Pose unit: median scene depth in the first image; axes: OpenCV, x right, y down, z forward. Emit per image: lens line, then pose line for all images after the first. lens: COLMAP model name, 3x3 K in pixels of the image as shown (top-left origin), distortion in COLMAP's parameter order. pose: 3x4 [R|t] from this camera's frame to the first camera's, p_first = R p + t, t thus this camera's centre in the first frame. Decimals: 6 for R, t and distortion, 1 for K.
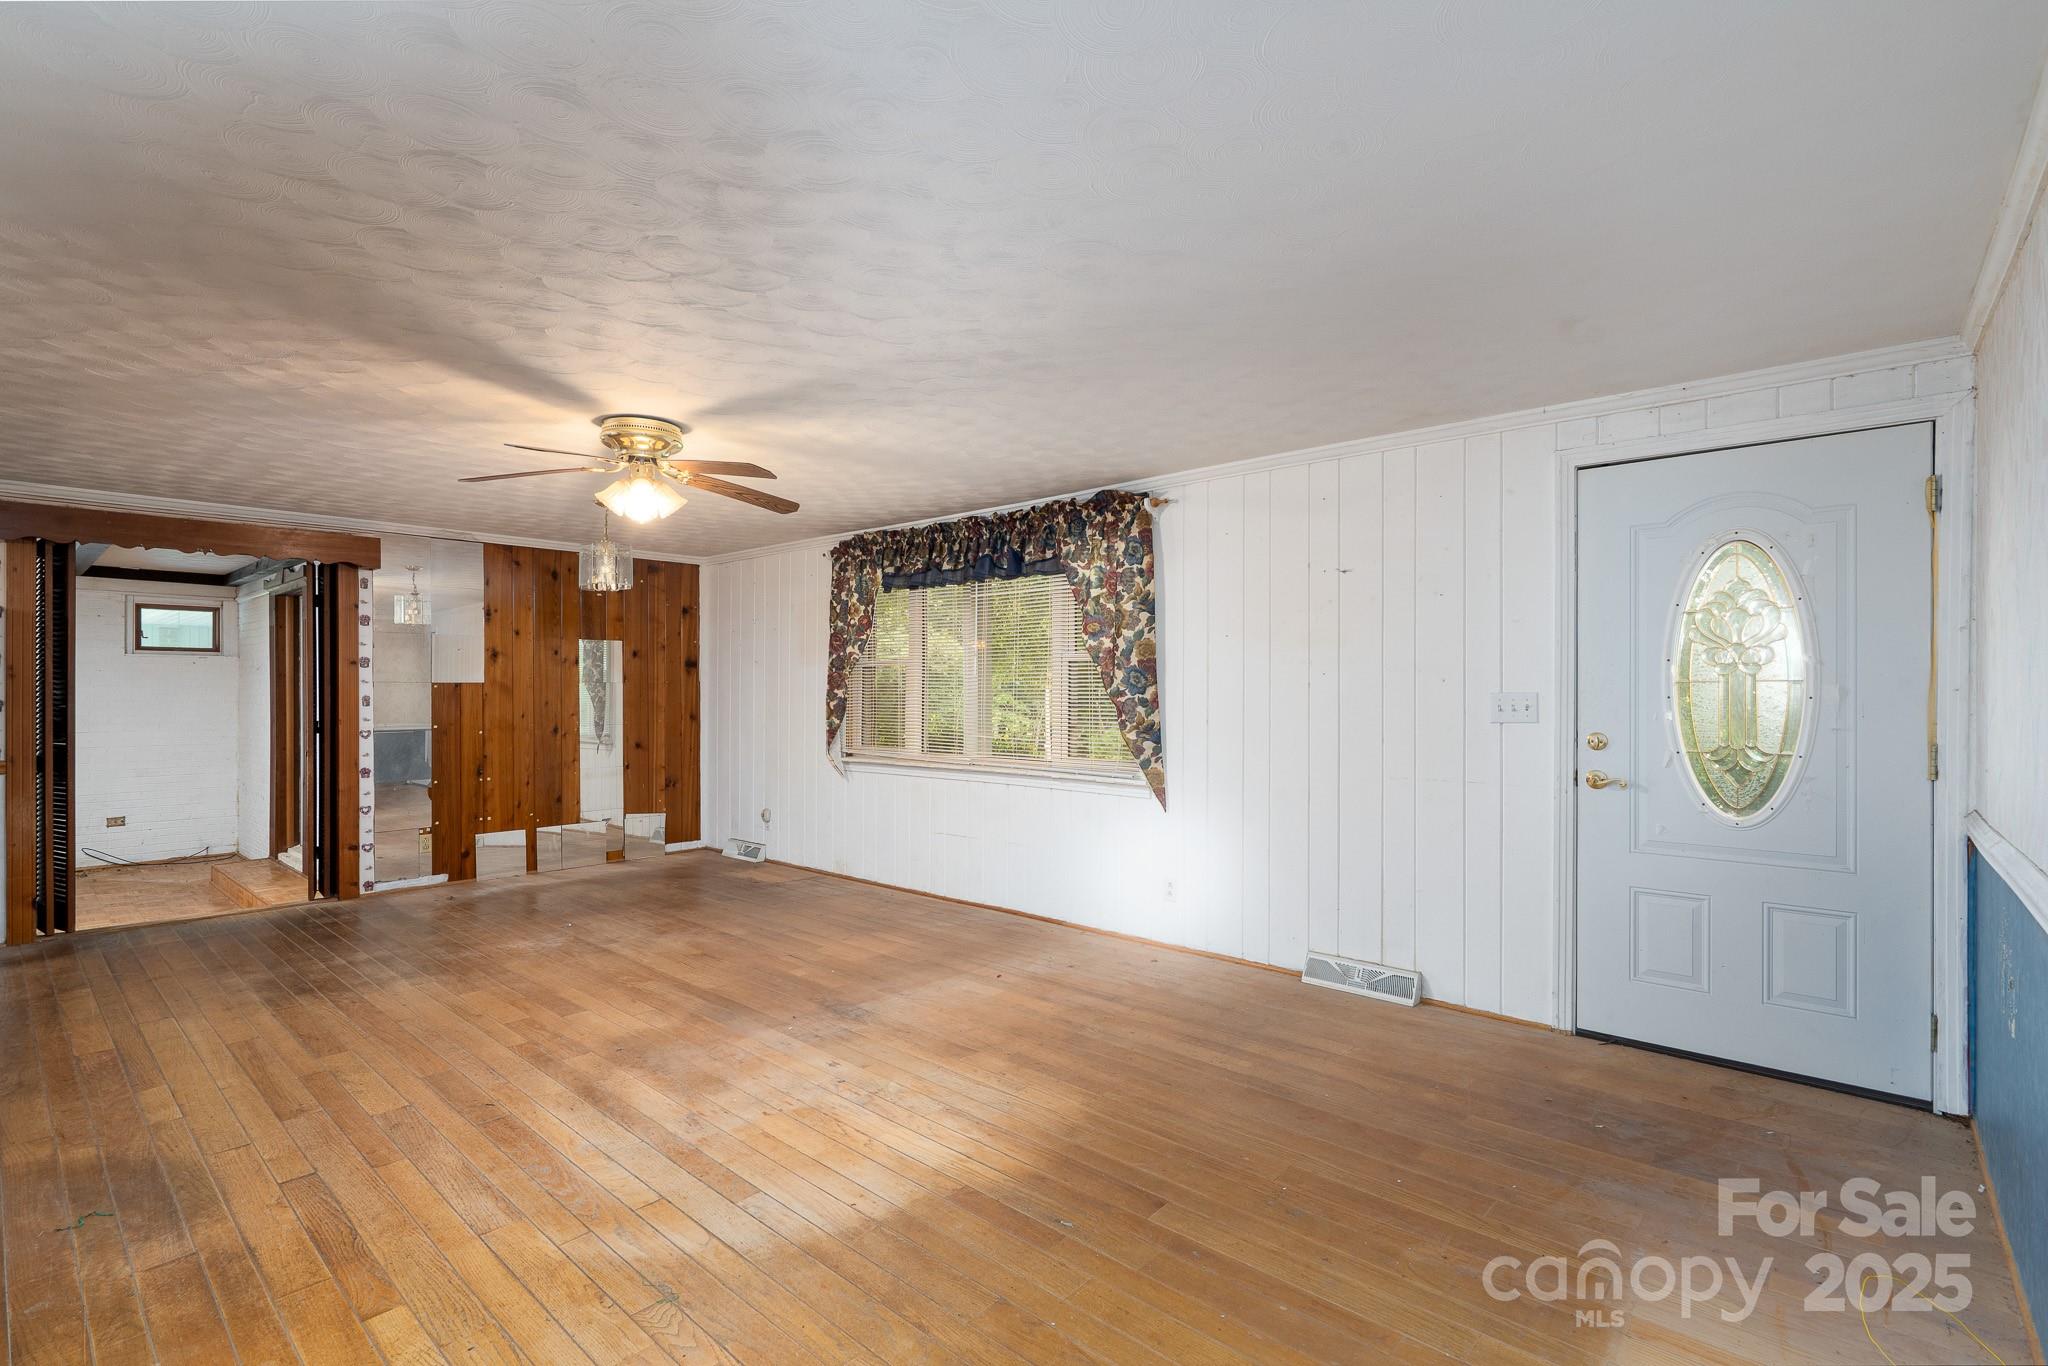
lens RADIAL K [[877.3, 0, 927.2], [0, 877.3, 687.8], [0, 0, 1]] dist [-0.002596, -0.000165]
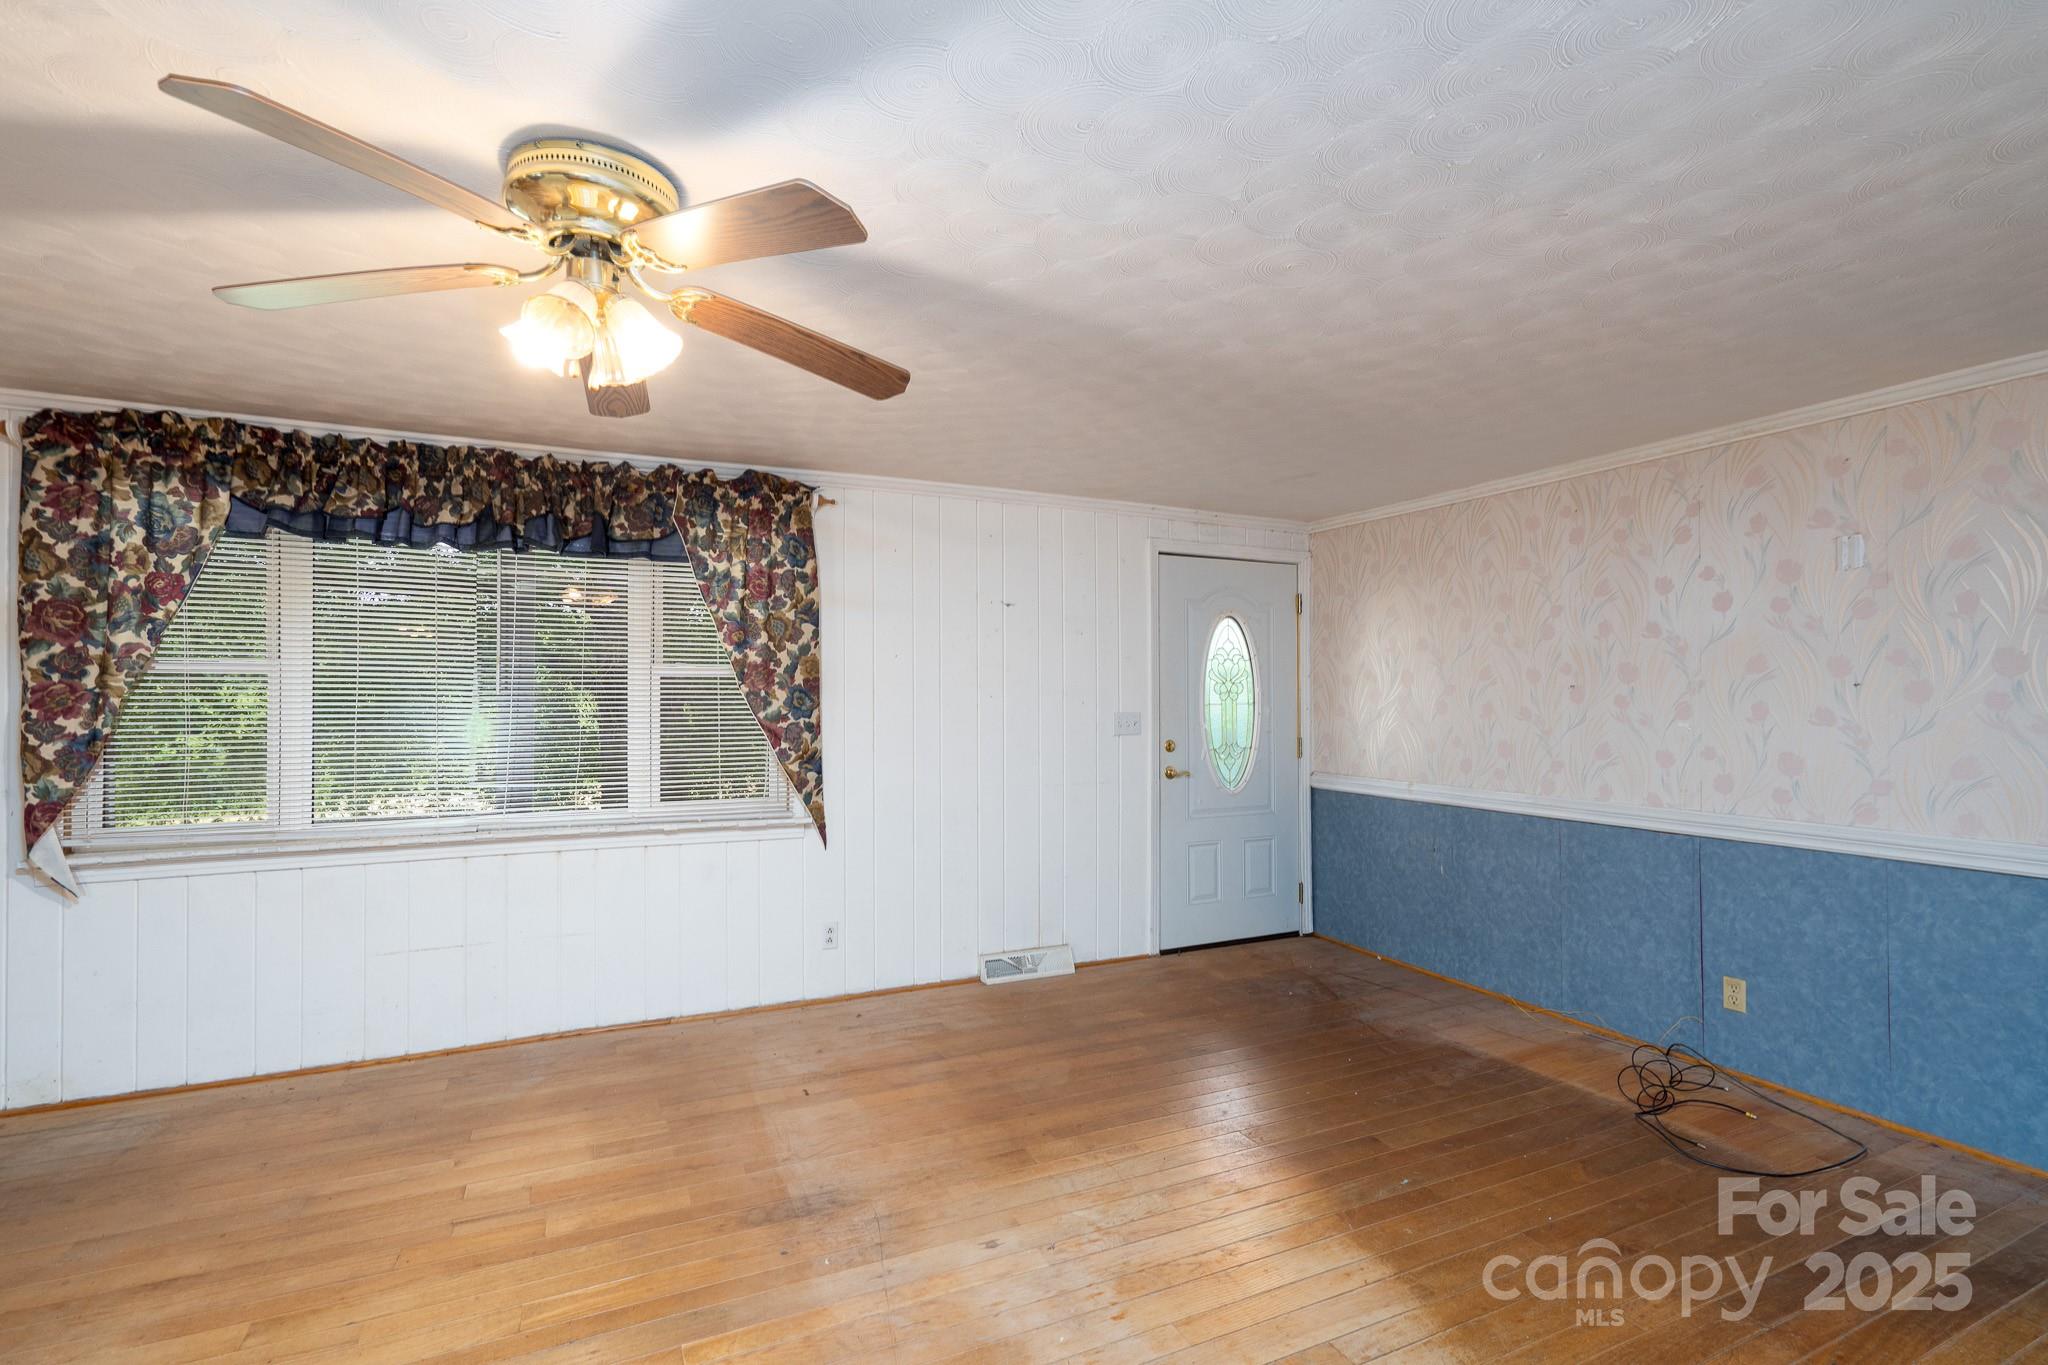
lens RADIAL K [[946.4, 0, 1024.6], [0, 946.4, 689.0], [0, 0, 1]] dist [-0.003197, 0.001274]
pose [[0.378283, 0.007709, 0.925658, -0.534123], [0.000221, 0.999965, -0.008418, -0.013306], [-0.925690, 0.003389, 0.378268, 0.442942]]
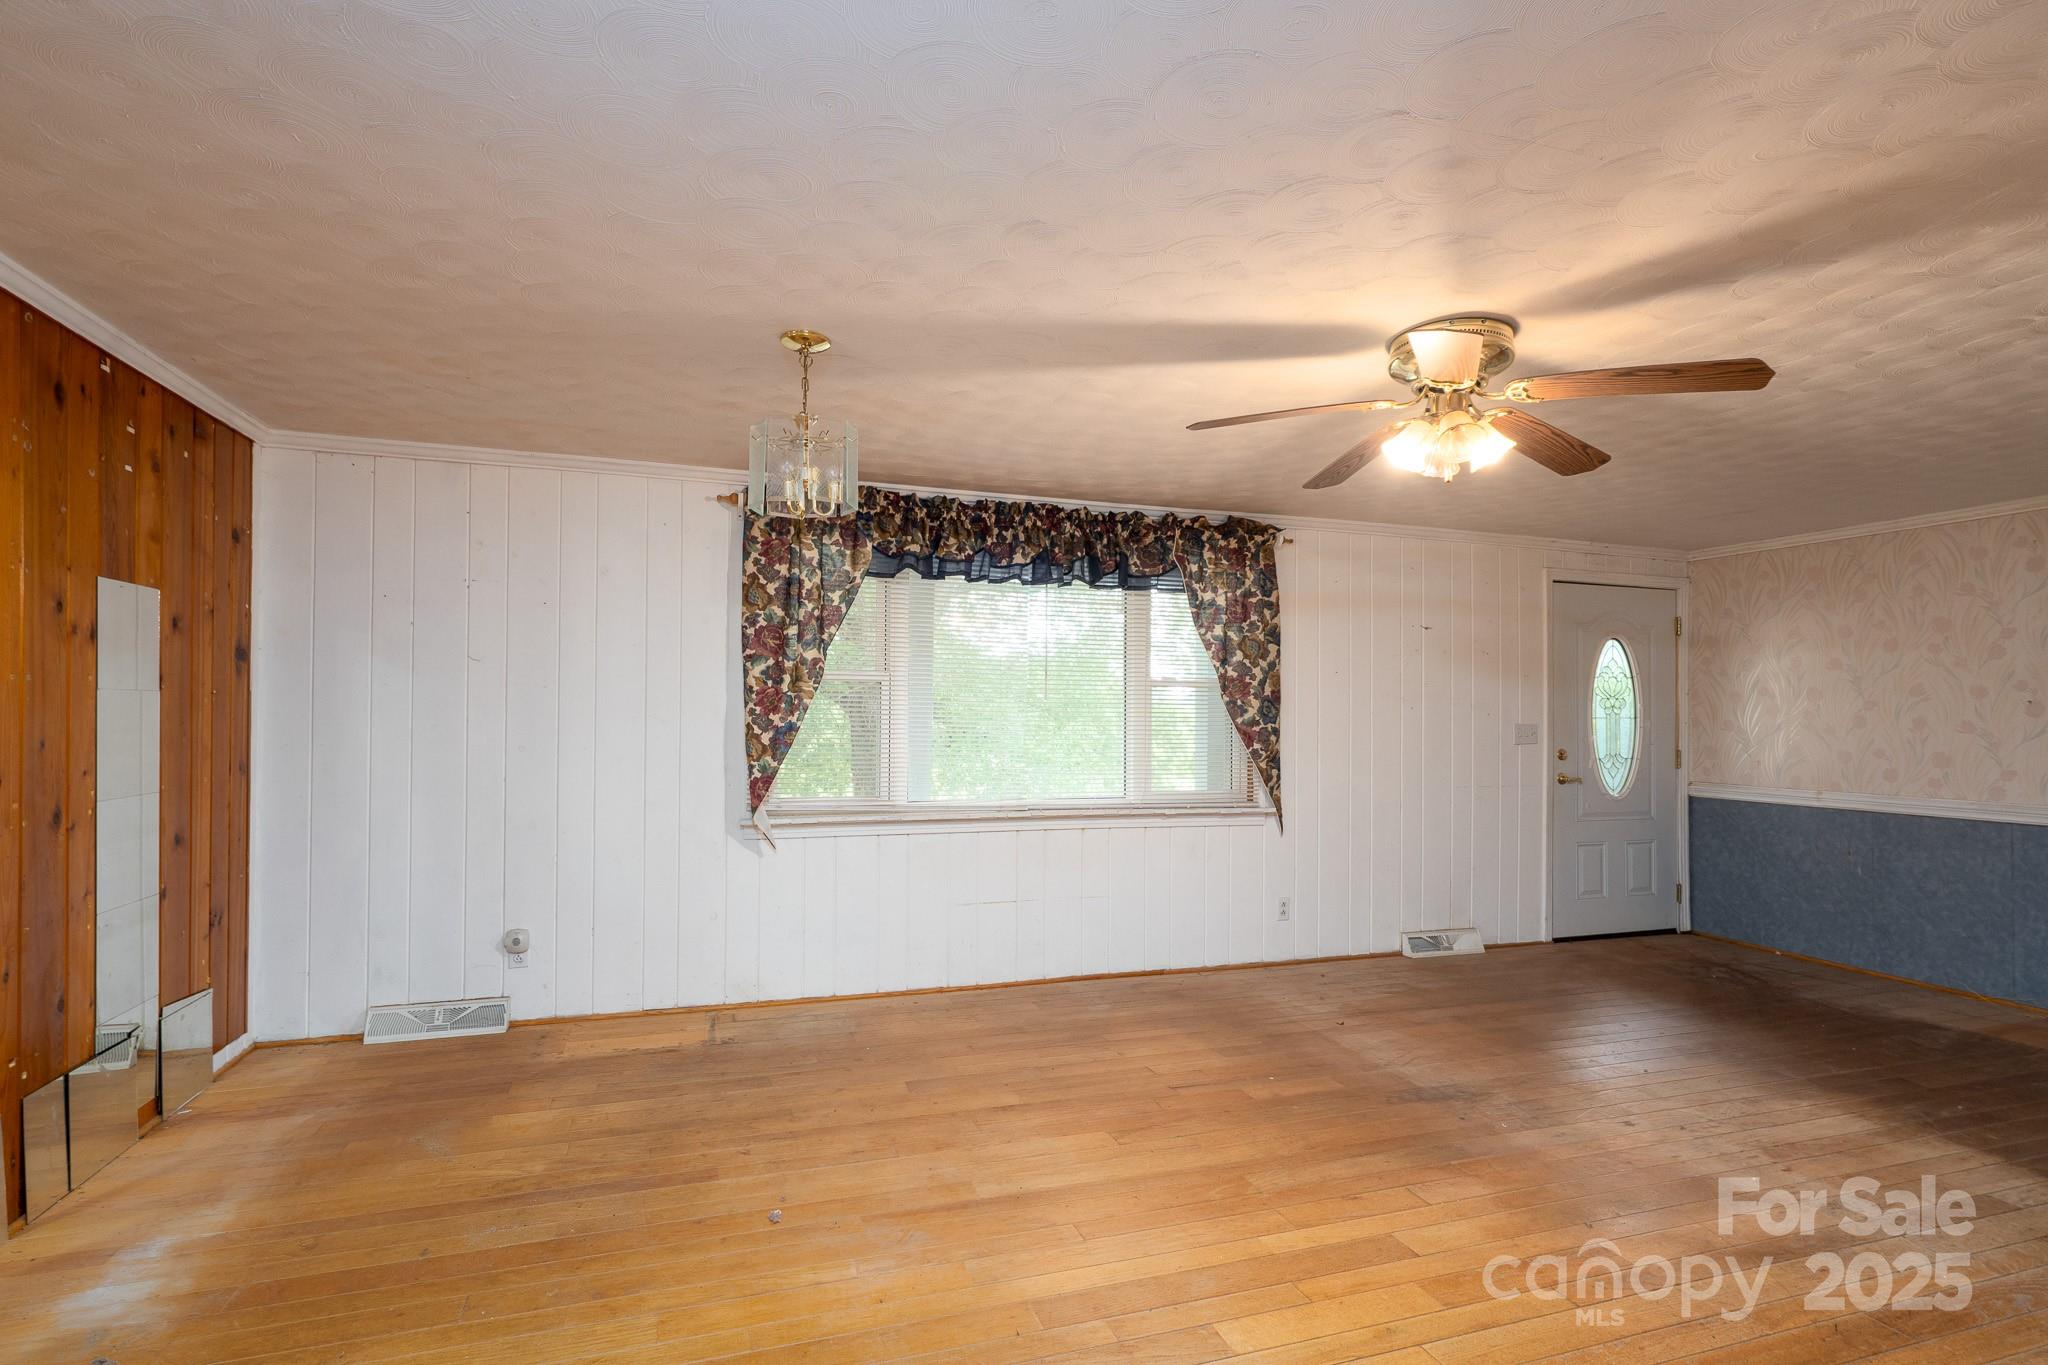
lens RADIAL K [[944.1, 0, 1028.4], [0, 944.1, 709.3], [0, 0, 1]] dist [-0.001086, 0.000293]
pose [[0.503764, 0.013521, 0.863736, -0.846778], [-0.011573, 0.999893, -0.008903, 0.003571], [-0.863764, -0.005511, 0.503866, 0.683044]]
